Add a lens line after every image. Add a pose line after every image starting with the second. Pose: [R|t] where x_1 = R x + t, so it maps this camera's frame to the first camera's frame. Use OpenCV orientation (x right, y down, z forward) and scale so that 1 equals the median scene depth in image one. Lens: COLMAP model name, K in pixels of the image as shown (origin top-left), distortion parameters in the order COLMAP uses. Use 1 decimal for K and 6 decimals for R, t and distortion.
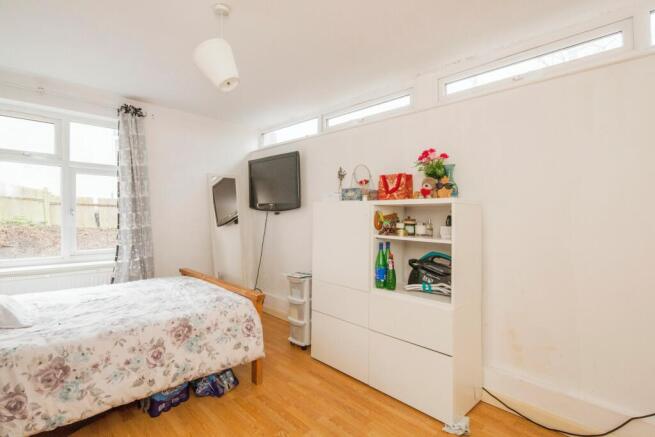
lens RADIAL K [[326.8, 0, 316.7], [0, 326.8, 205.2], [0, 0, 1]] dist [0.001127, -0.000219]
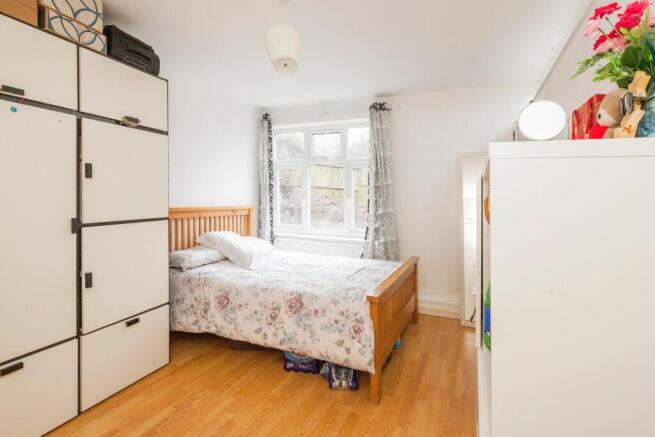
lens RADIAL K [[321.2, 0, 328.2], [0, 321.2, 192.9], [0, 0, 1]] dist [-0.001963, -0.000499]
pose [[0.392276, -0.018829, -0.919655, 0.552930], [0.013711, 0.999799, -0.014622, 0.026553], [0.919745, -0.006873, 0.392456, 0.603804]]
